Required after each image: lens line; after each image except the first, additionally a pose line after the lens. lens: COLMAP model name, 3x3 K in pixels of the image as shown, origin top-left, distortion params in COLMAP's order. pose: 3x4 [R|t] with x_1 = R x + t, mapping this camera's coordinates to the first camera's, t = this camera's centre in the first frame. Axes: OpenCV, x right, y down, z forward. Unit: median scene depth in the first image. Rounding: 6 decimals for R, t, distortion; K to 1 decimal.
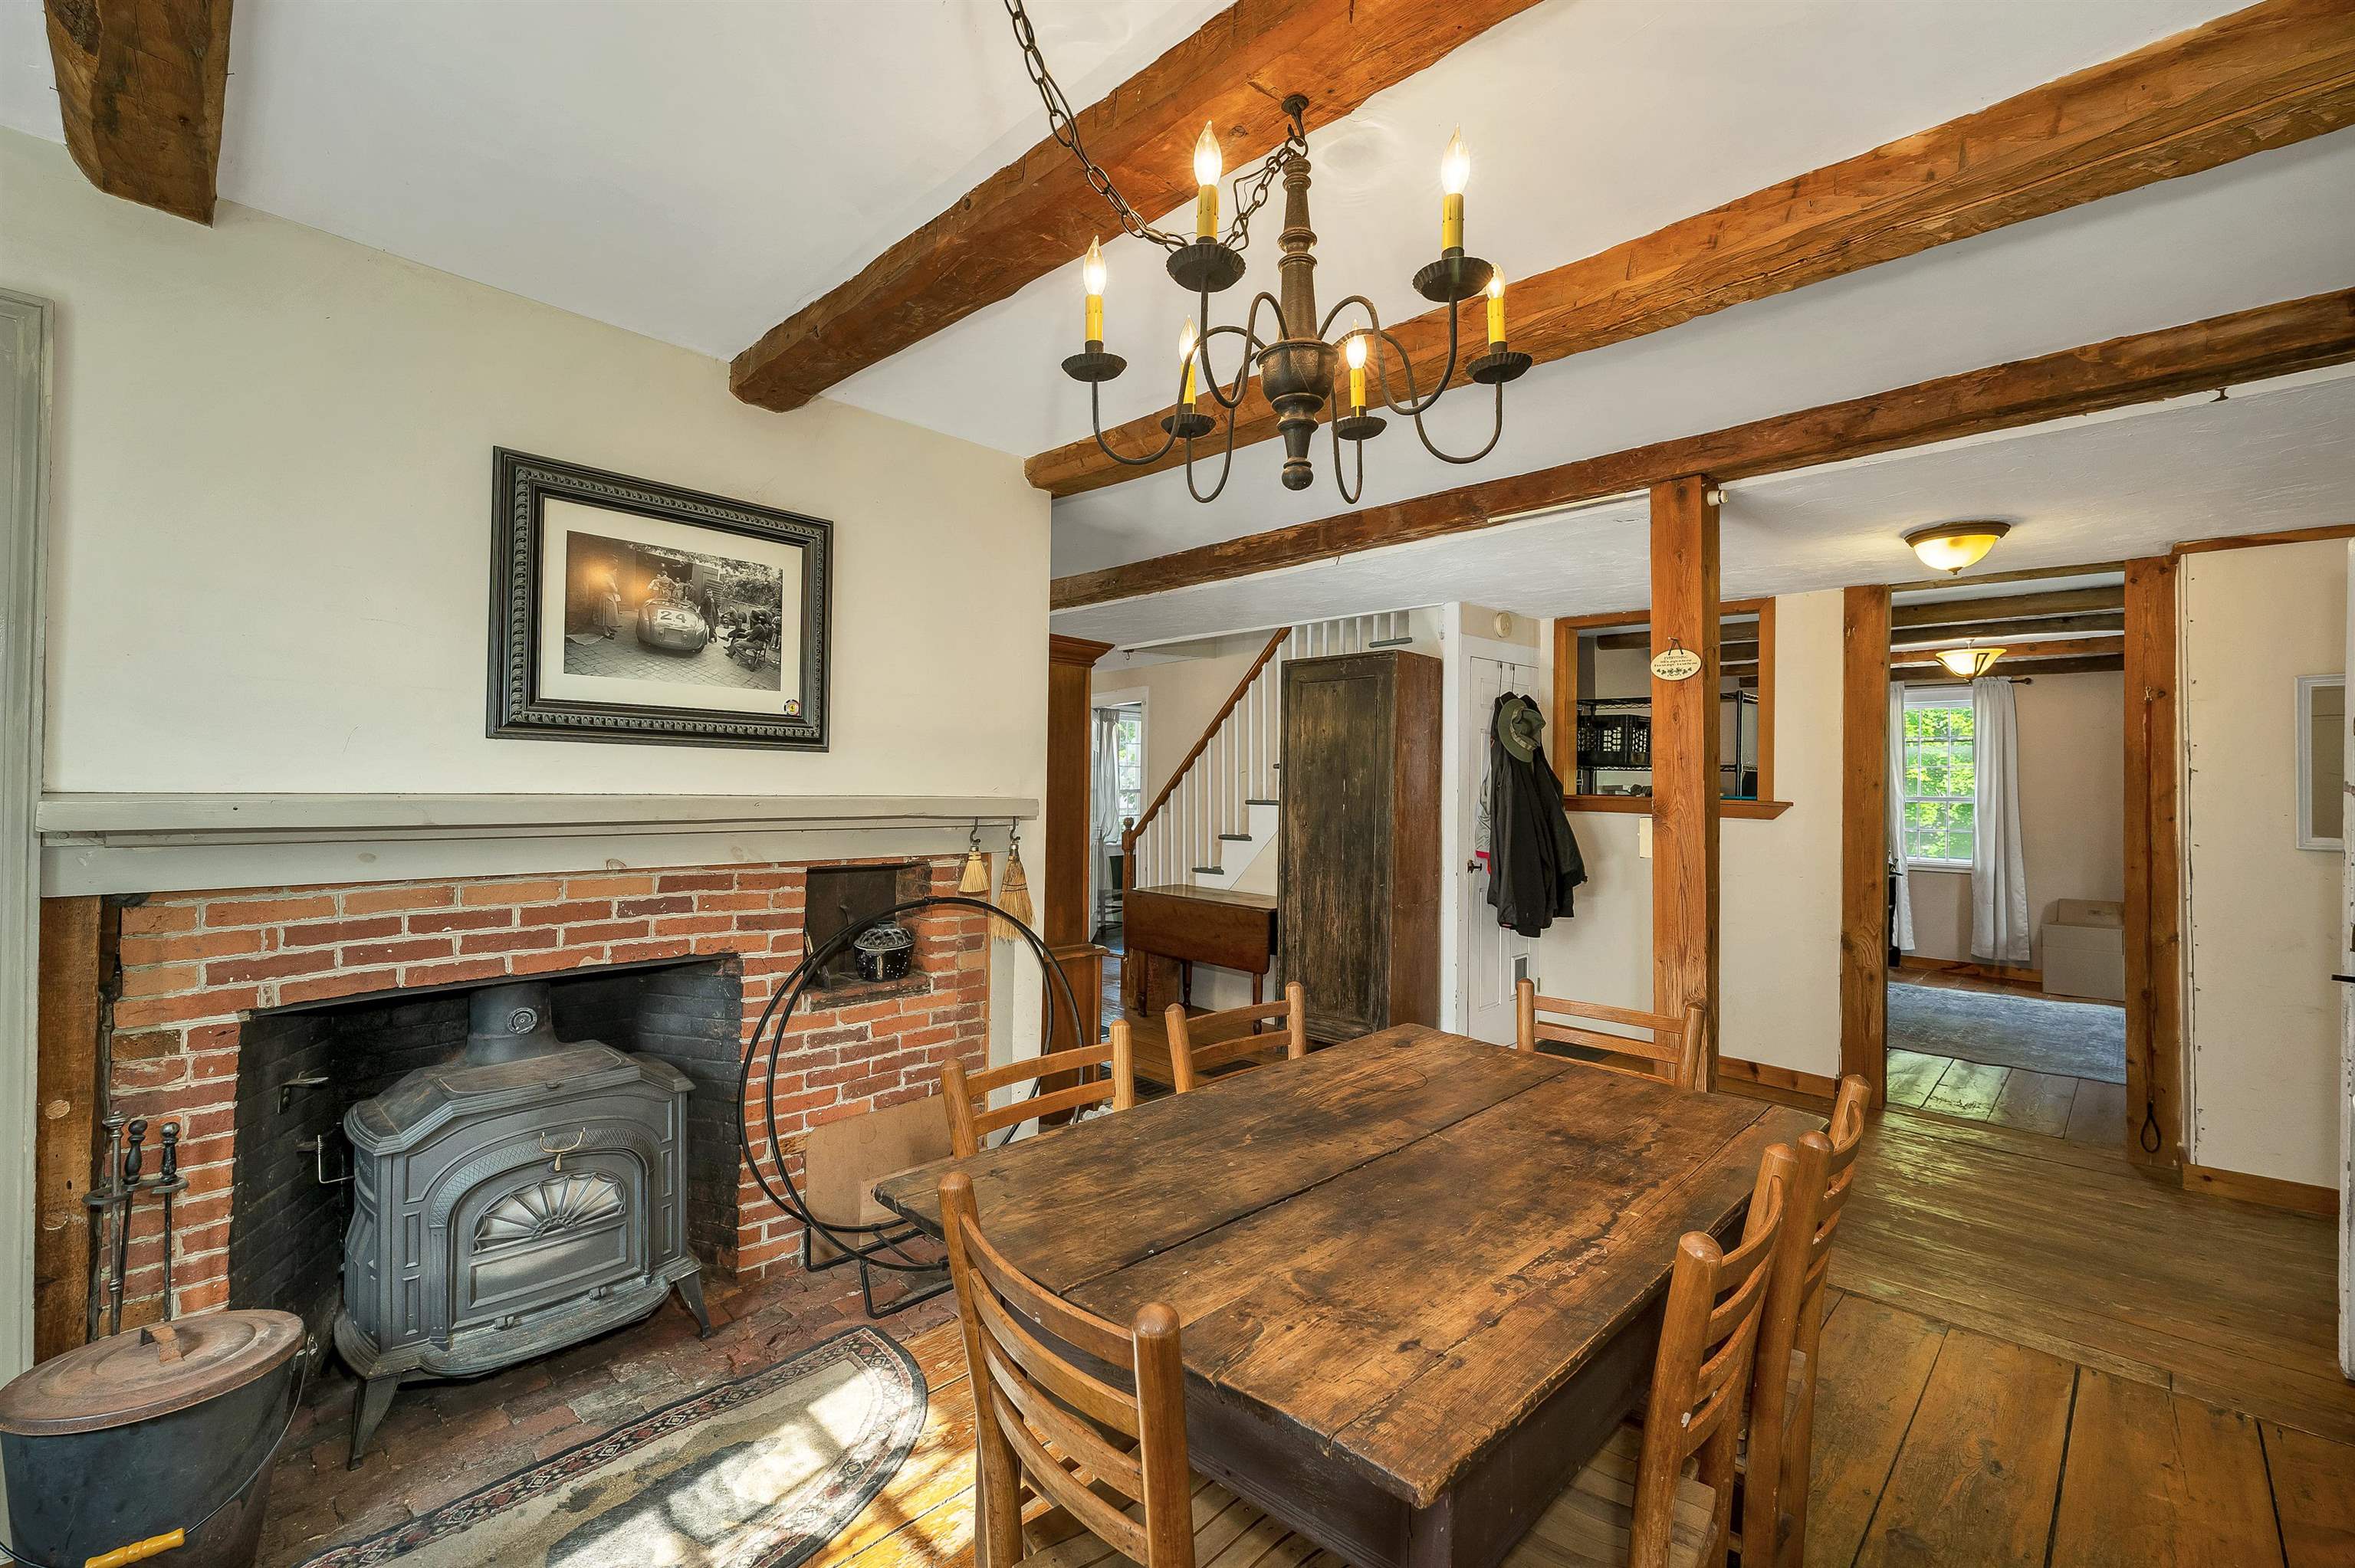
lens RADIAL K [[1004.1, 0, 1185.8], [0, 1004.1, 782.0], [0, 0, 1]] dist [0.003463, -0.000562]
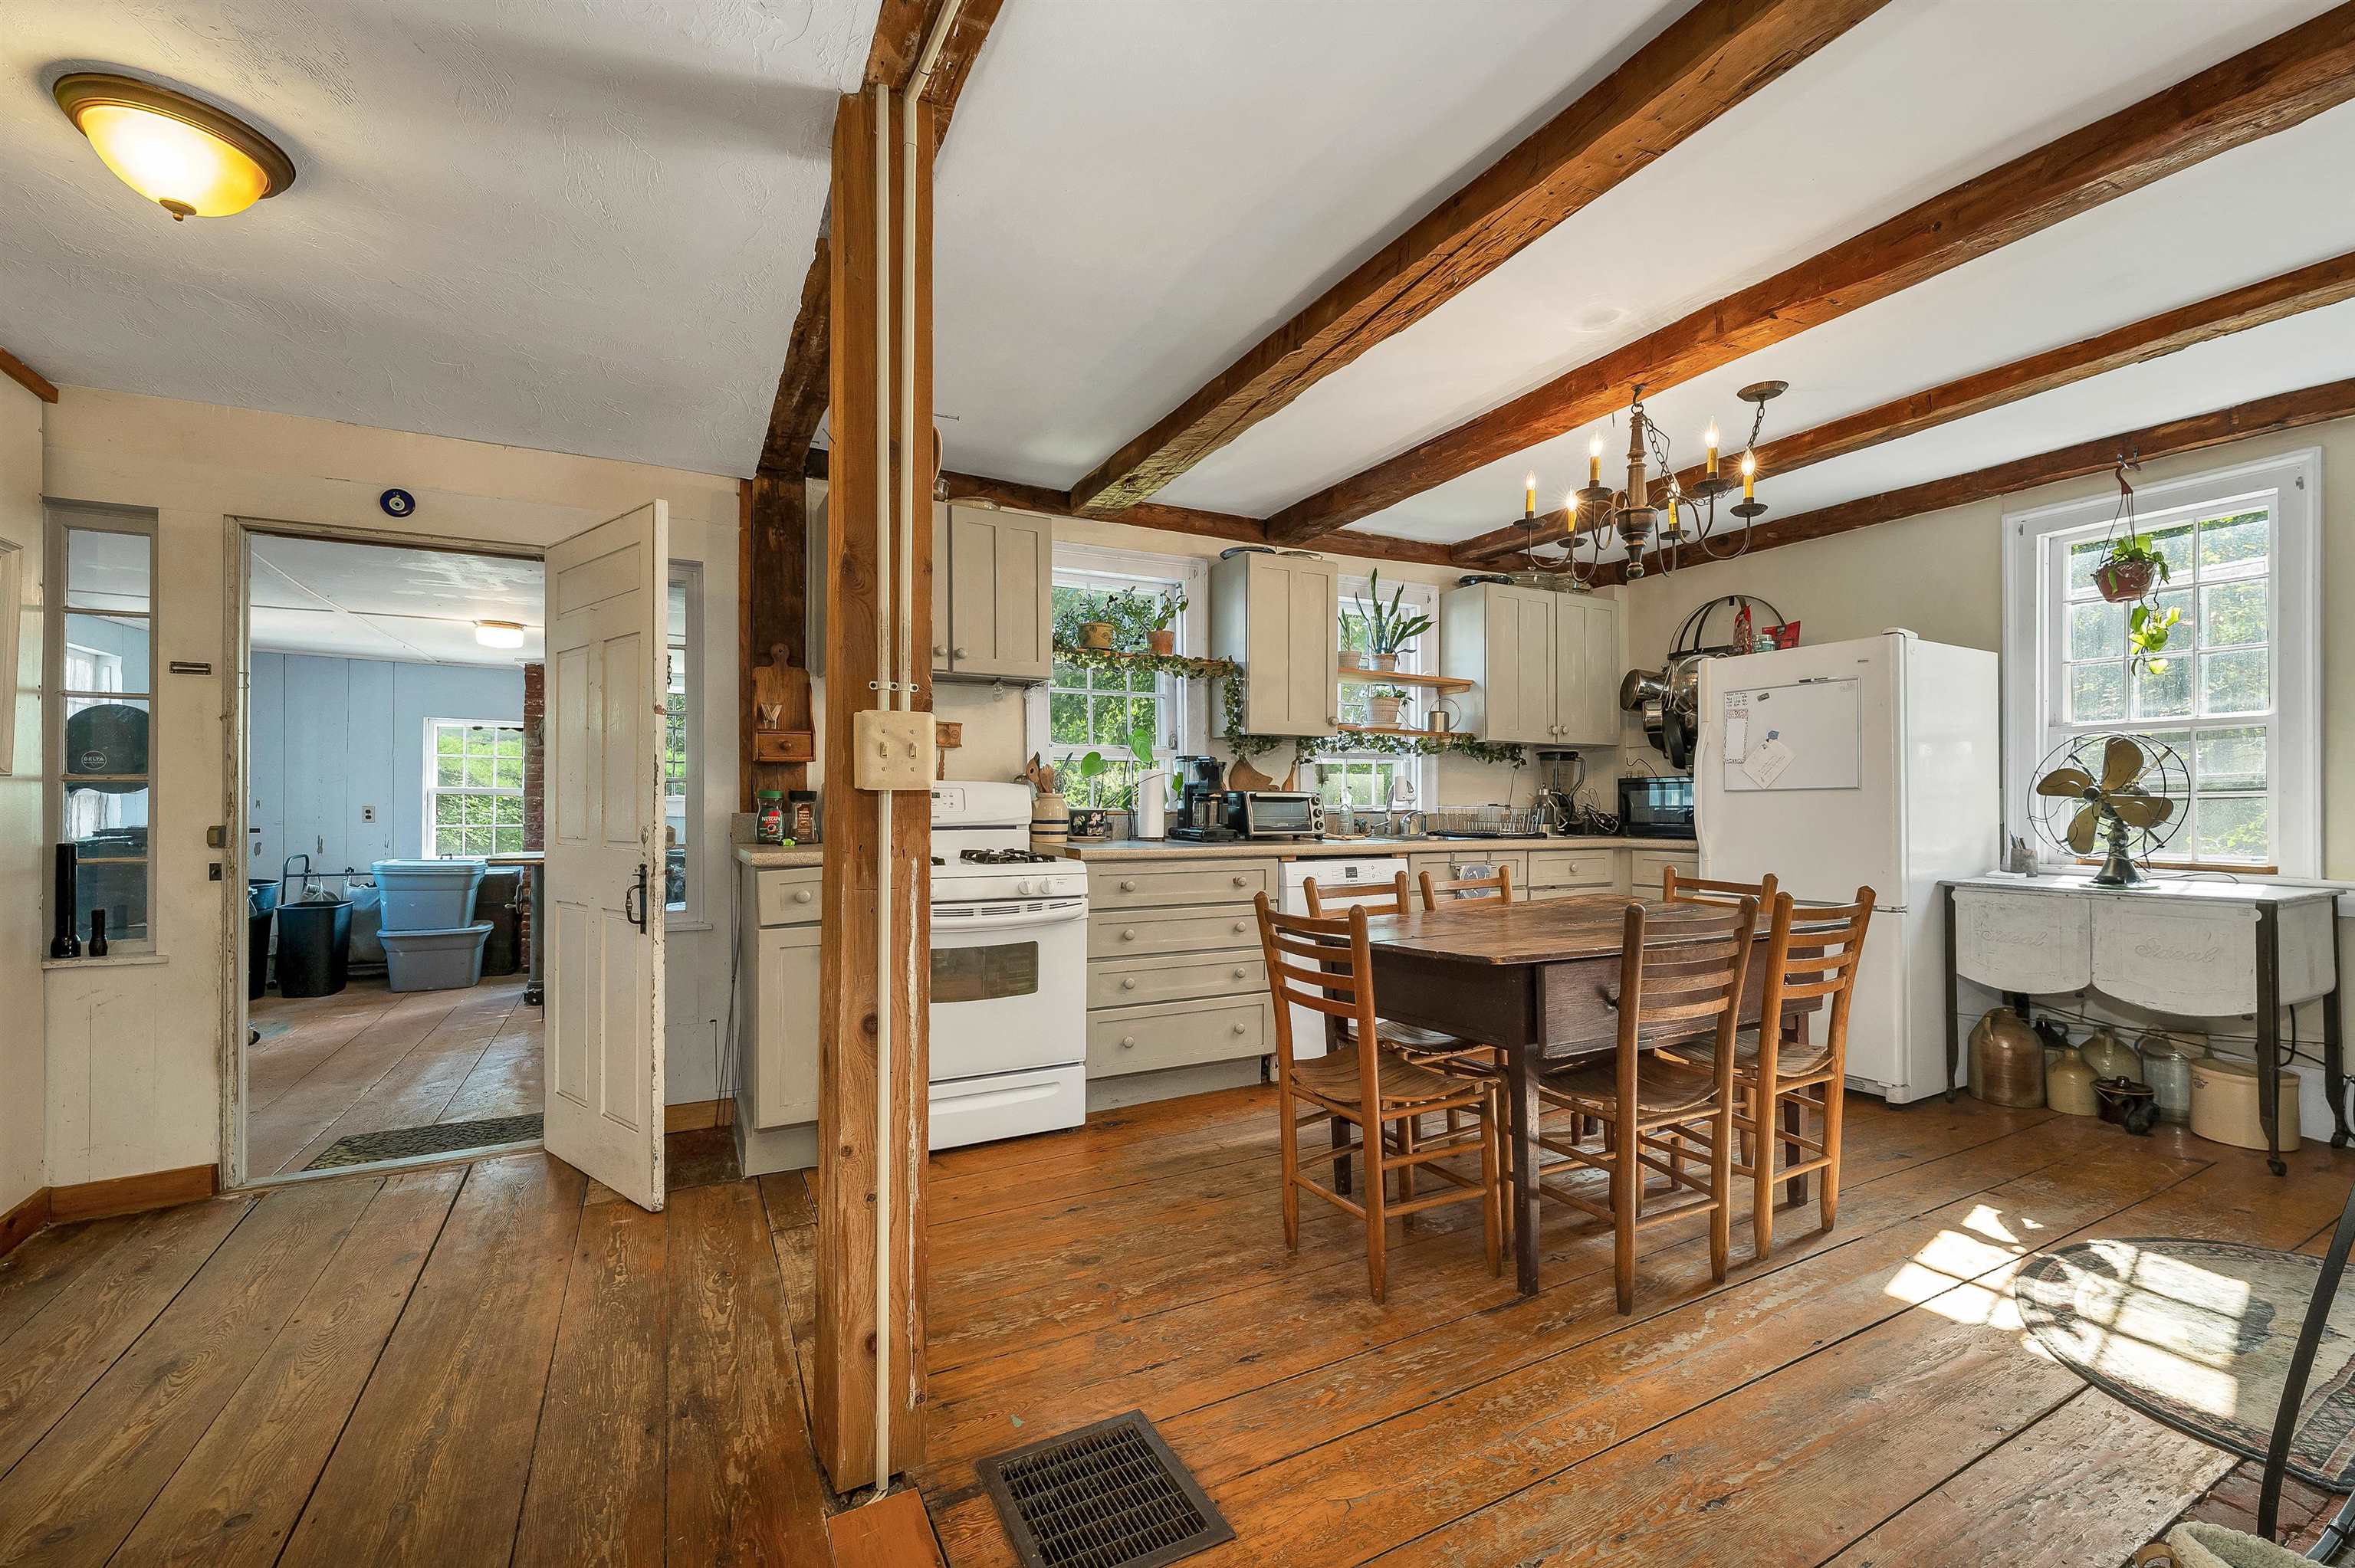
lens RADIAL K [[1004.1, 0, 1170.8], [0, 1004.1, 803.2], [0, 0, 1]] dist [0.003463, -0.000562]
pose [[-0.948925, -0.011300, 0.315299, 0.204430], [-0.013585, 0.999895, -0.005050, 0.108058], [-0.315208, -0.009076, -0.948979, 1.845515]]
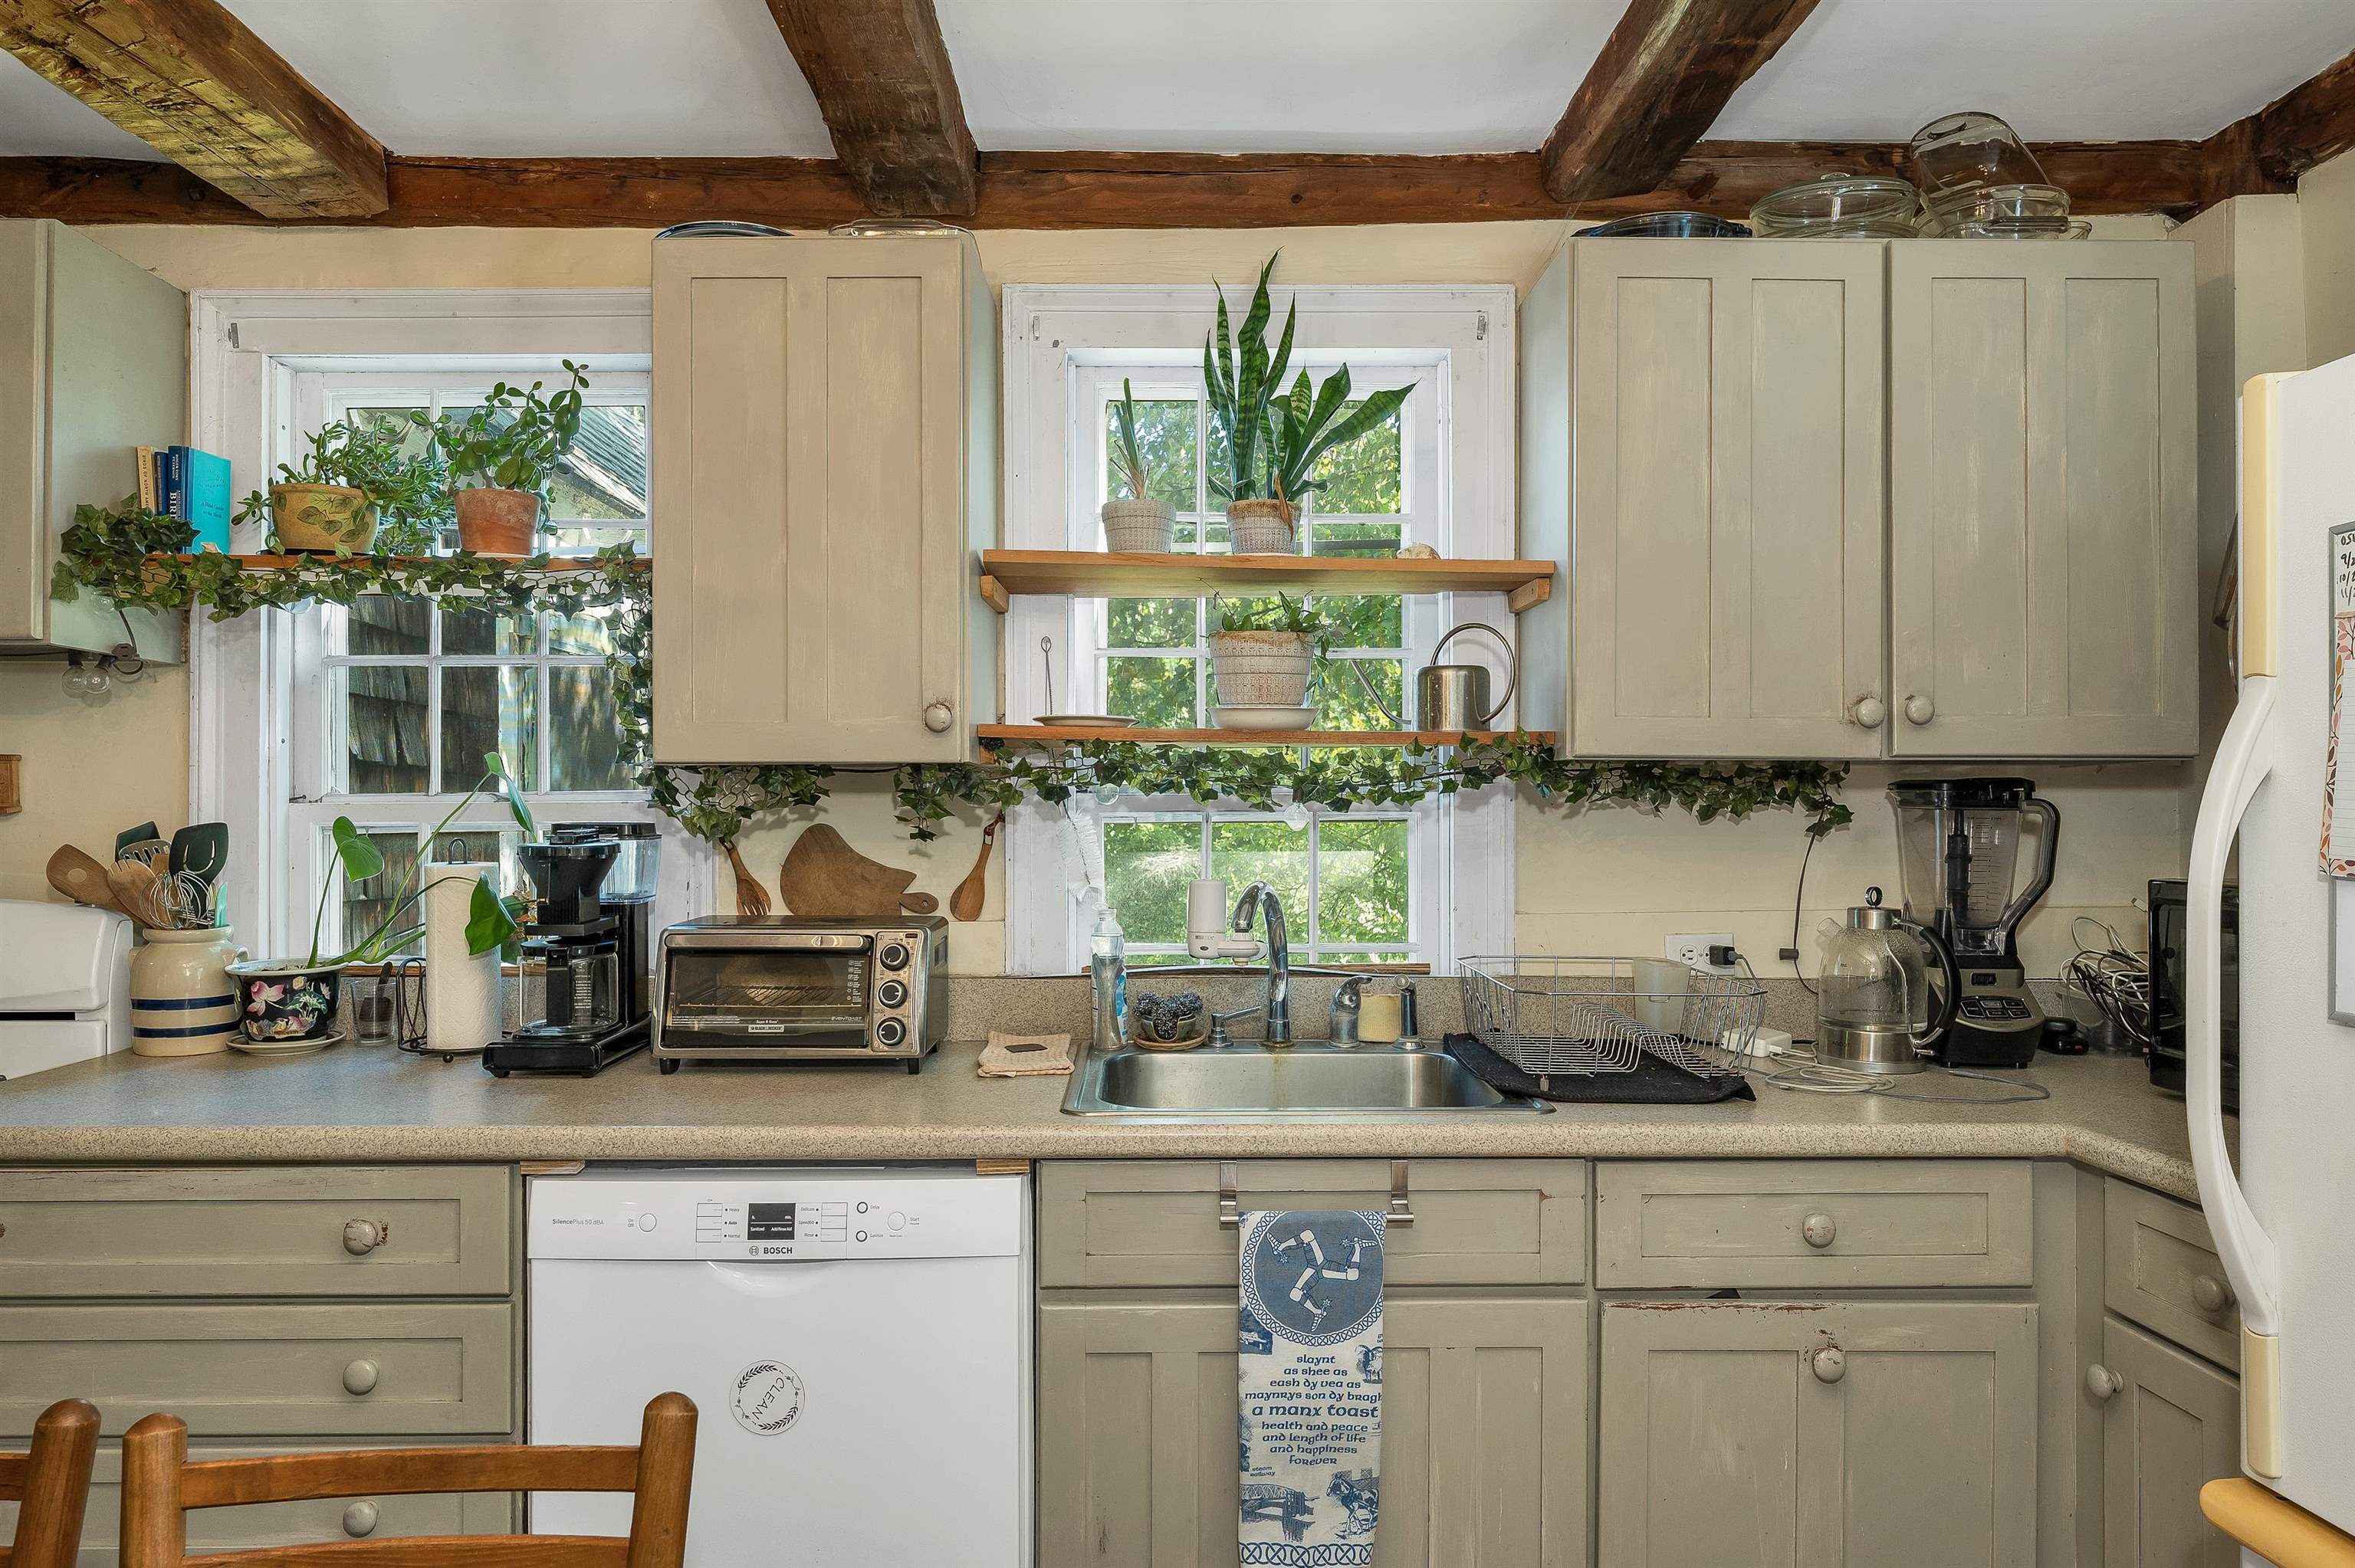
lens RADIAL K [[1518.3, 0, 1185.3], [0, 1518.3, 792.3], [0, 0, 1]] dist [-0.001254, 0.002513]
pose [[-0.710735, -0.002254, 0.703457, -0.225202], [-0.011344, 0.999902, -0.008257, 0.001687], [-0.703369, -0.013848, -0.710690, 0.613345]]
